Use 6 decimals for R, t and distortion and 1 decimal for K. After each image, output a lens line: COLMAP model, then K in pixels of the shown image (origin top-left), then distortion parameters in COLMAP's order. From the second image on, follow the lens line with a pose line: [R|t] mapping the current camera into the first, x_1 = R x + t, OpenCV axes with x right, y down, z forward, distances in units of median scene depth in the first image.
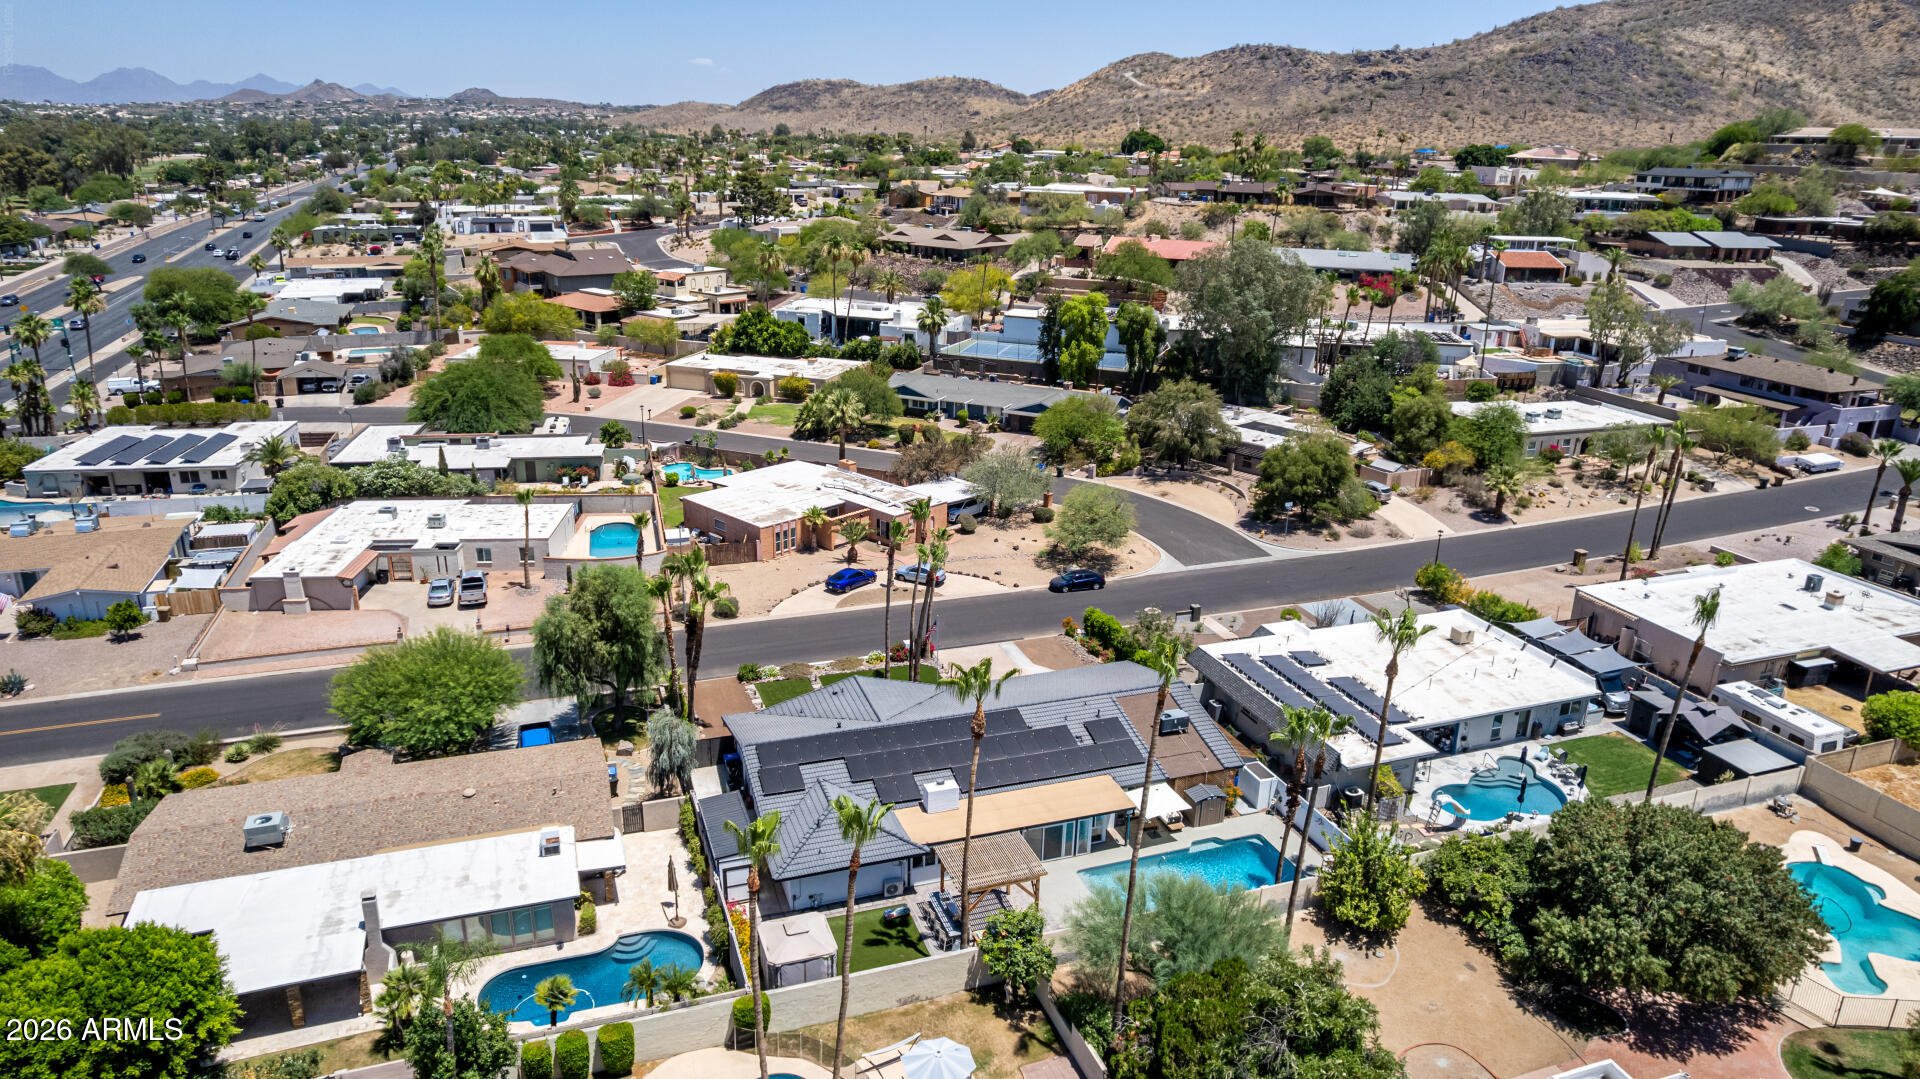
lens RADIAL K [[1219.6, 0, 966.8], [0, 1219.6, 539.5], [0, 0, 1]] dist [-0.072391, 0.065633]
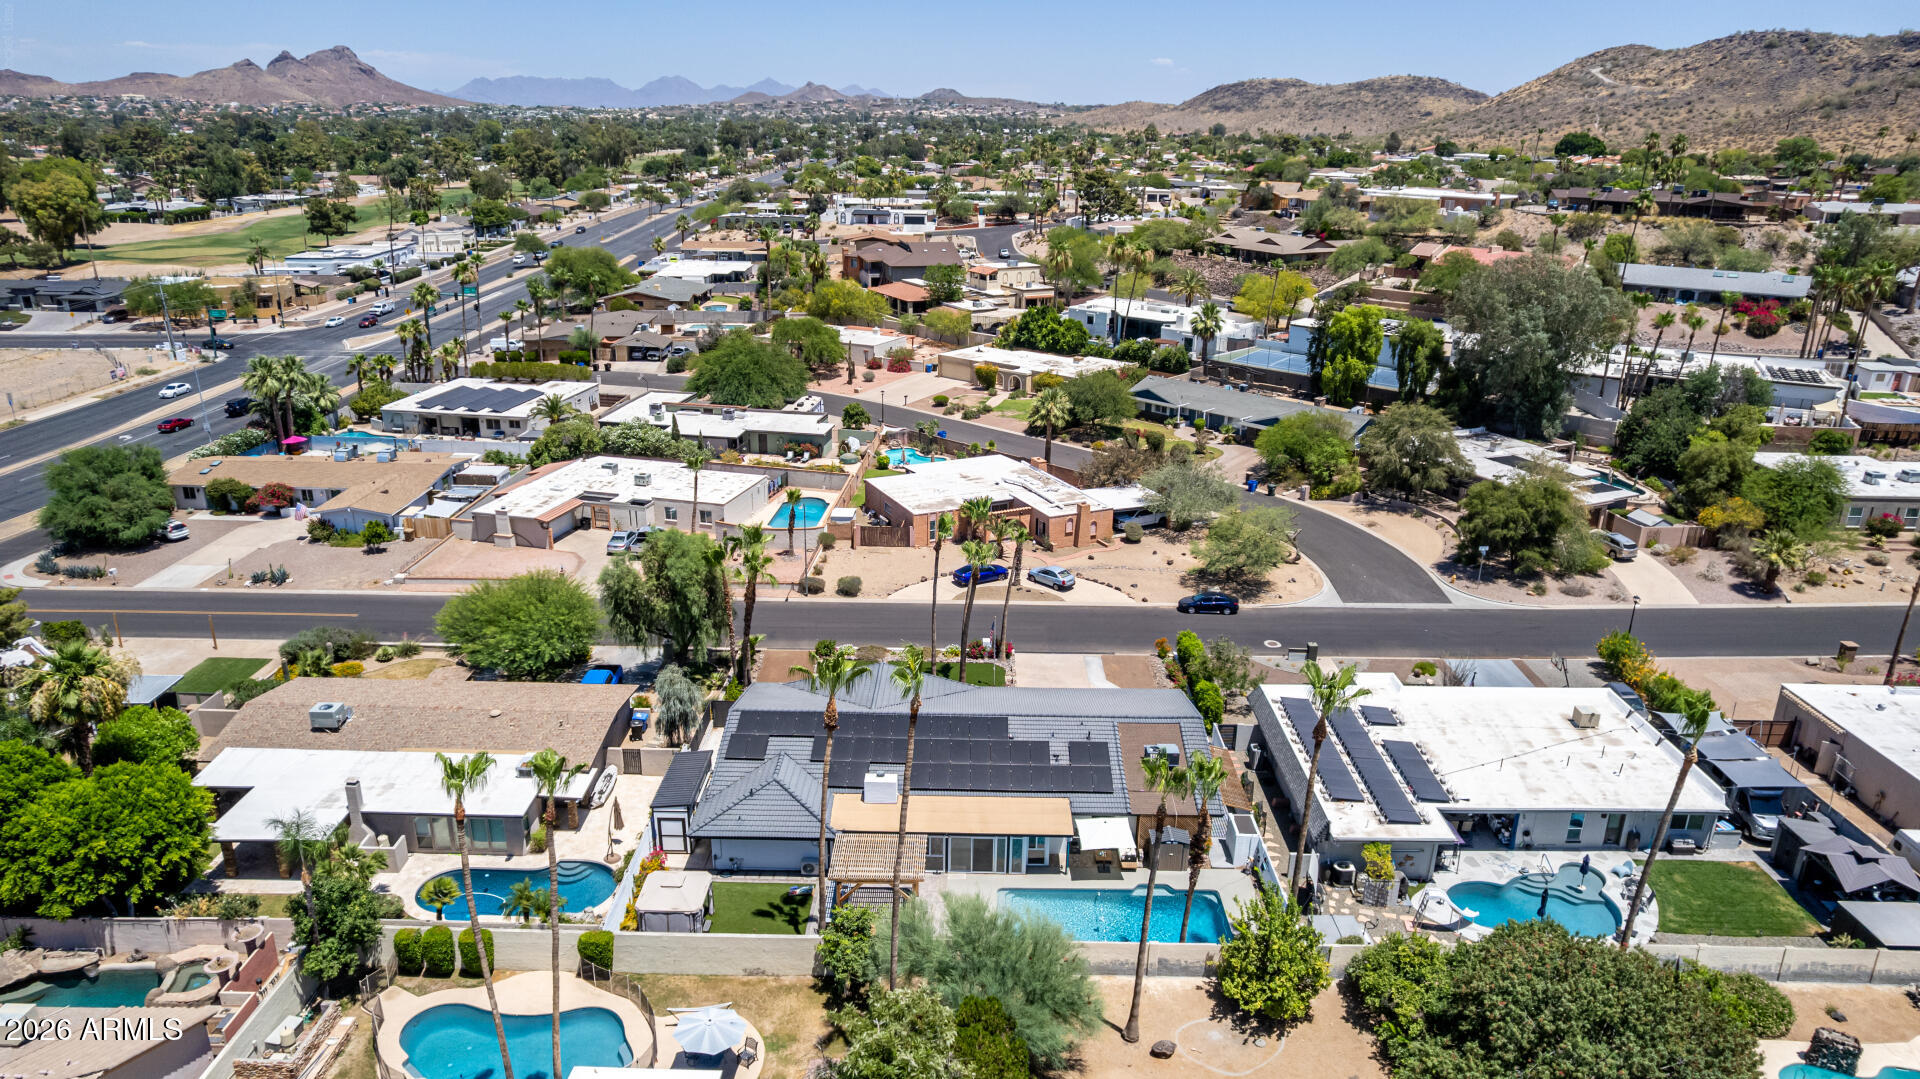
lens RADIAL K [[1219.6, 0, 966.8], [0, 1219.6, 539.5], [0, 0, 1]] dist [-0.072391, 0.065633]
pose [[0.939072, 0.106081, -0.326940, 0.196625], [-0.106051, 0.994198, 0.017974, -0.011072], [0.326950, 0.017794, 0.944874, 0.036792]]
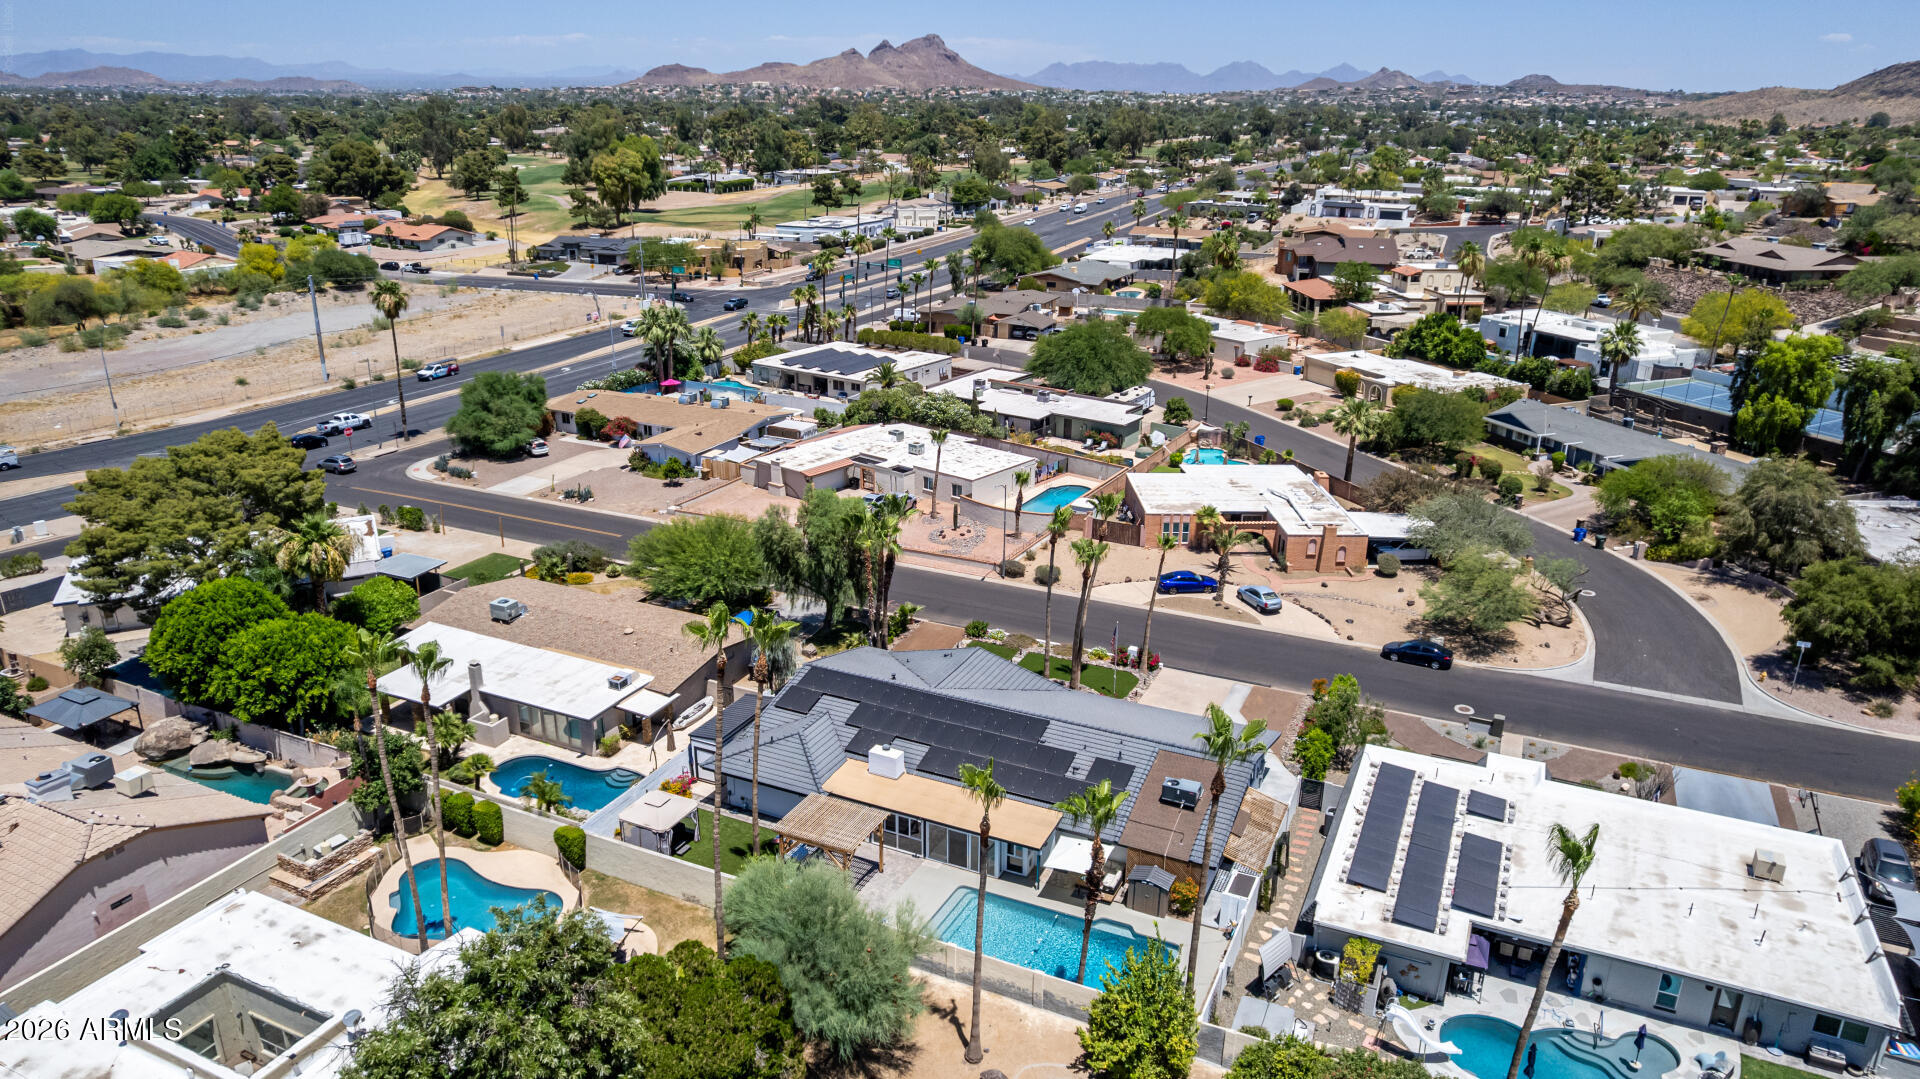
lens RADIAL K [[1252.5, 0, 969.2], [0, 1252.5, 540.3], [0, 0, 1]] dist [-0.066384, 0.057690]
pose [[0.711816, 0.222914, -0.666053, 0.379732], [-0.222223, 0.971061, 0.087502, -0.042048], [0.666284, 0.085726, 0.740754, 0.142253]]
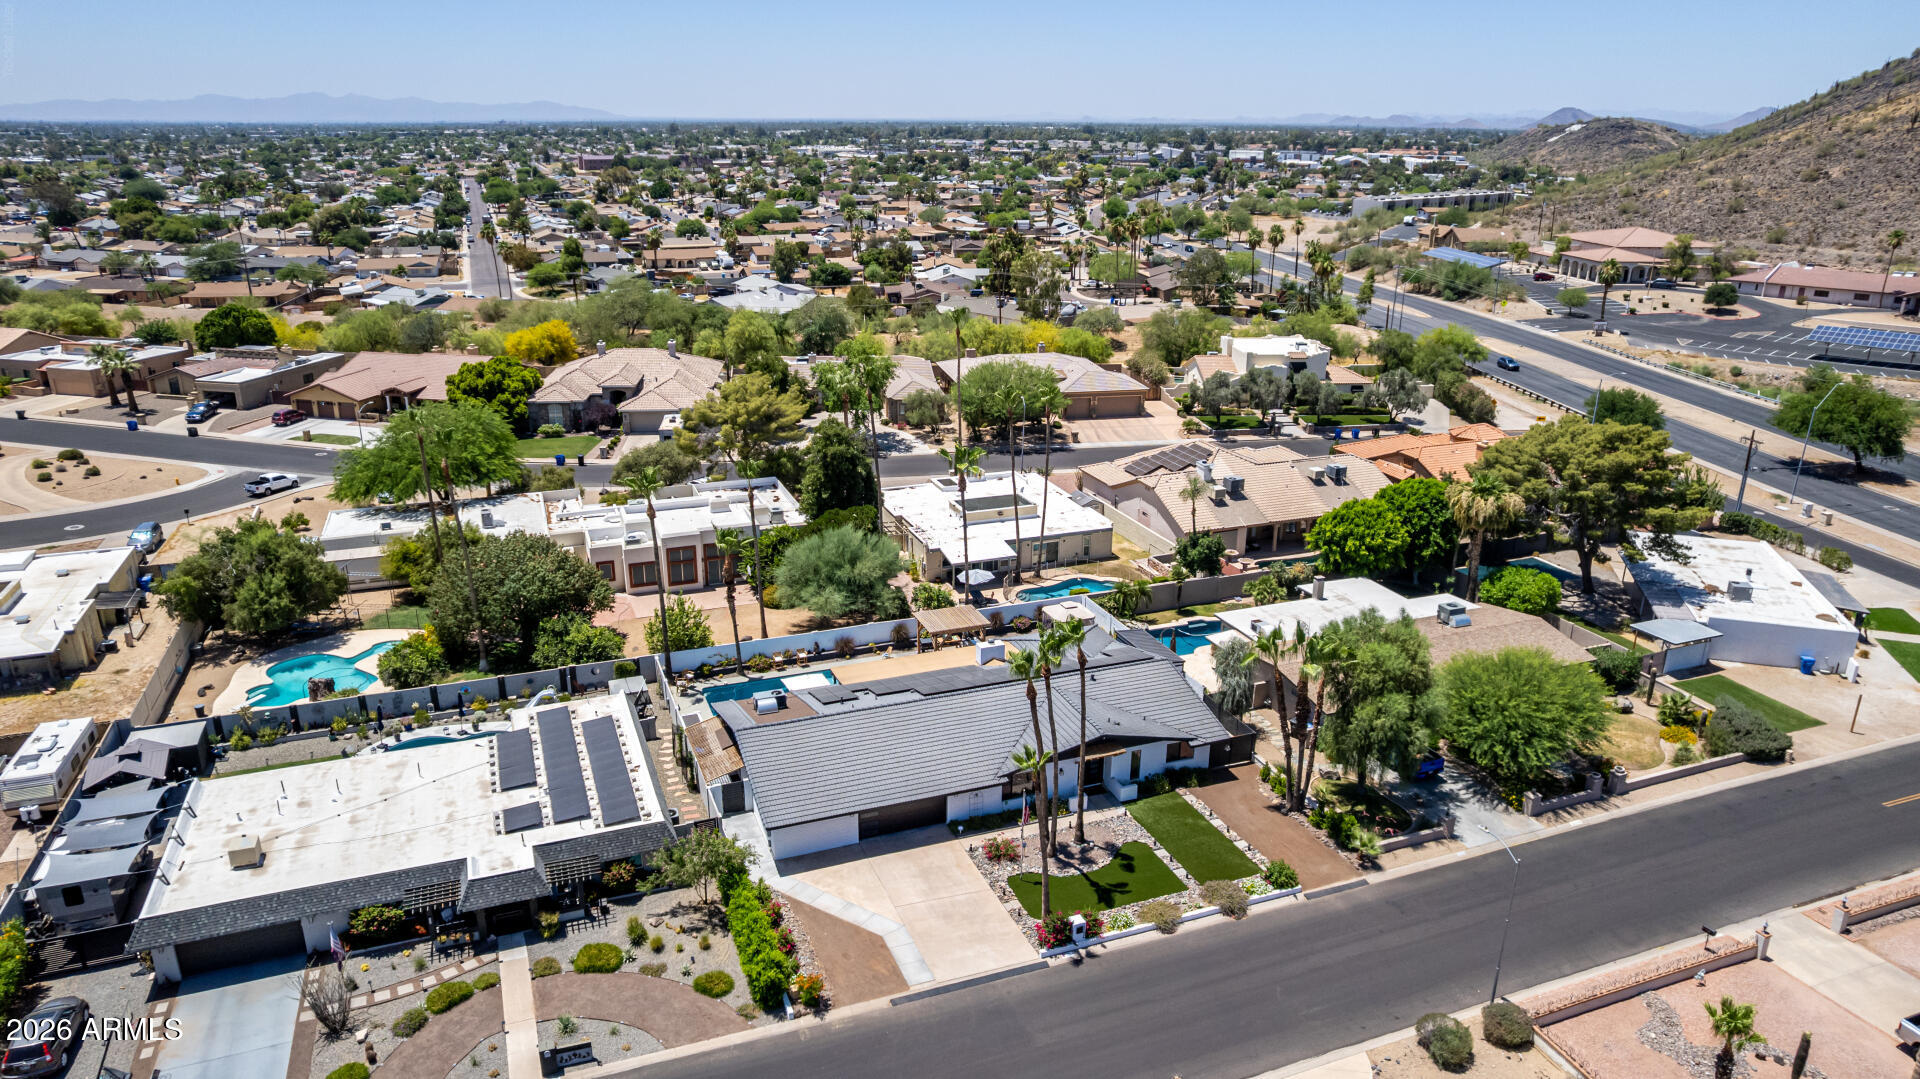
lens RADIAL K [[1233.8, 0, 964.8], [0, 1233.8, 541.9], [0, 0, 1]] dist [-0.067361, 0.060539]
pose [[-0.999025, -0.019479, -0.039622, 0.031856], [-0.039778, 0.786534, 0.616265, -0.362789], [0.019159, 0.617240, -0.786542, 1.067806]]
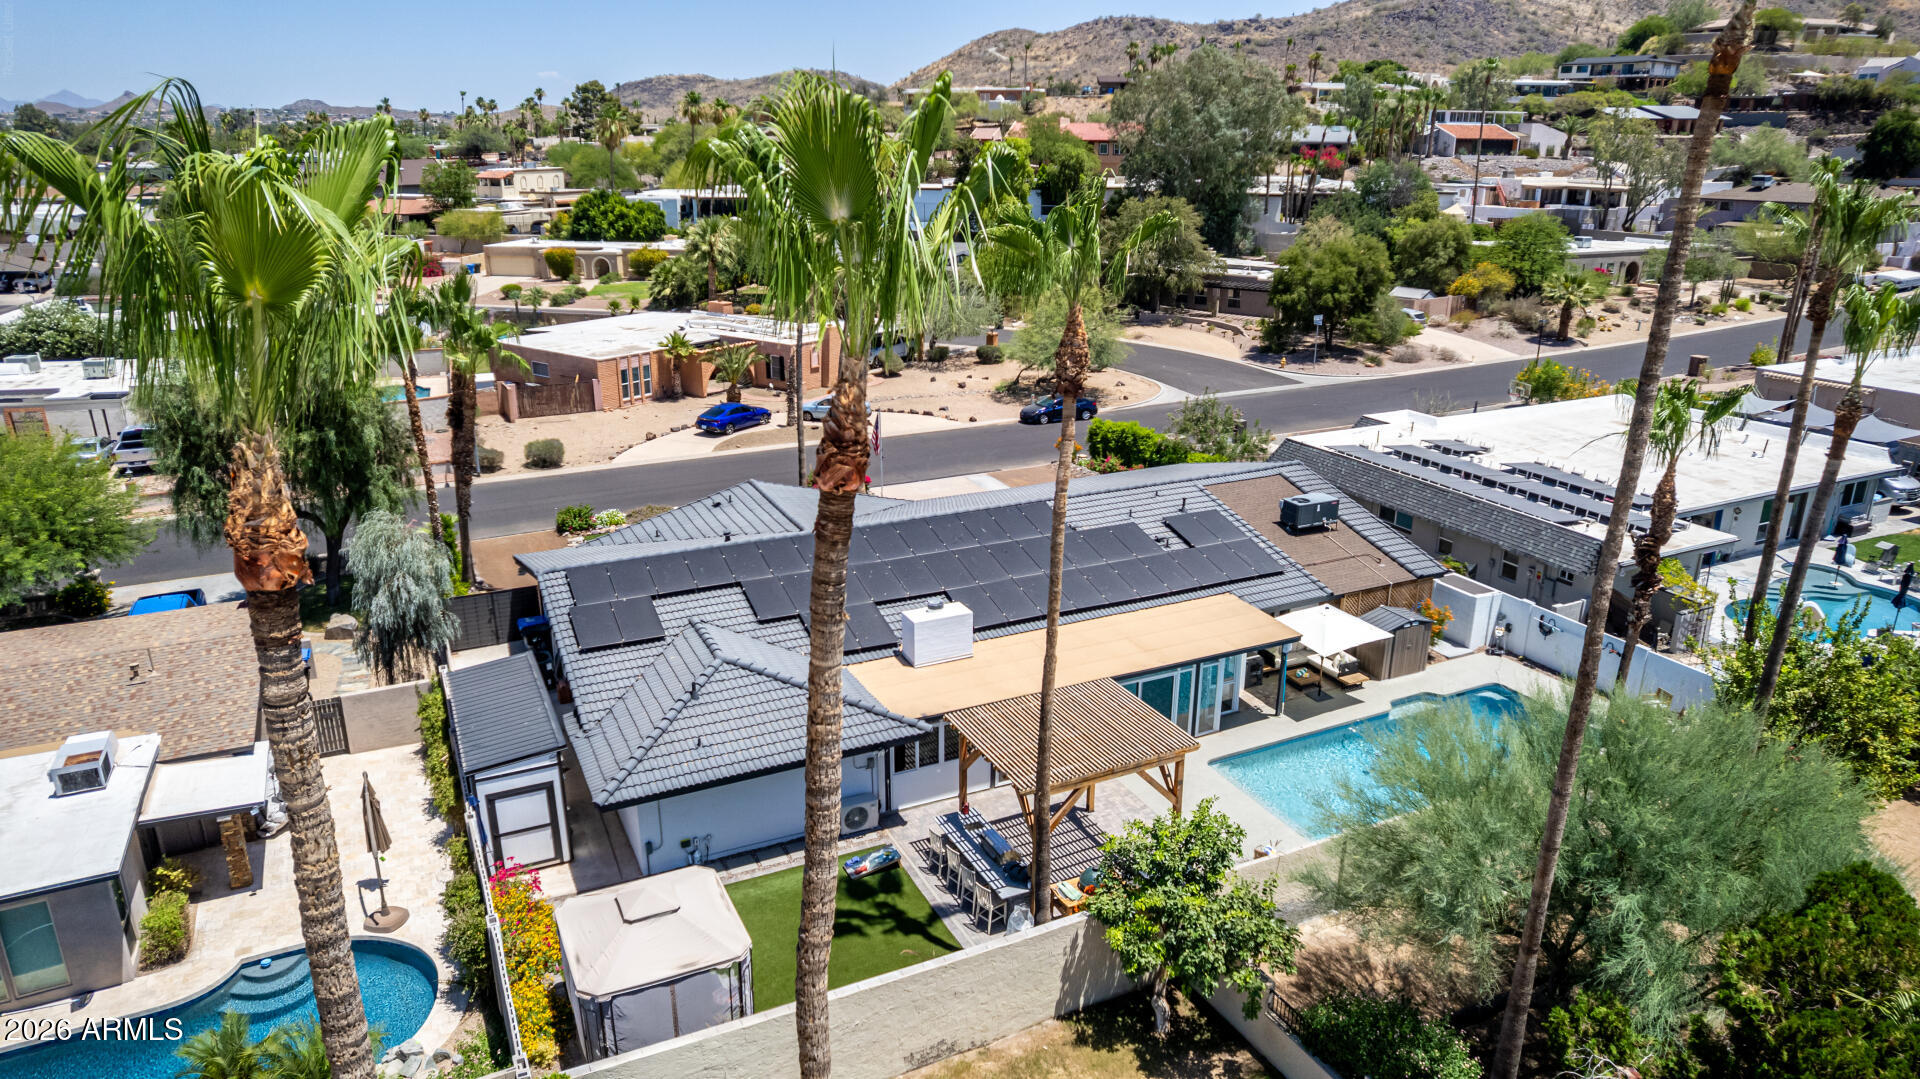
lens RADIAL K [[1219.6, 0, 966.8], [0, 1219.6, 539.5], [0, 0, 1]] dist [-0.072391, 0.065633]
pose [[0.993755, -0.053138, 0.098122, -0.031613], [0.053409, 0.998573, -0.000135, 0.096010], [-0.097975, 0.005374, 0.995174, 0.274017]]
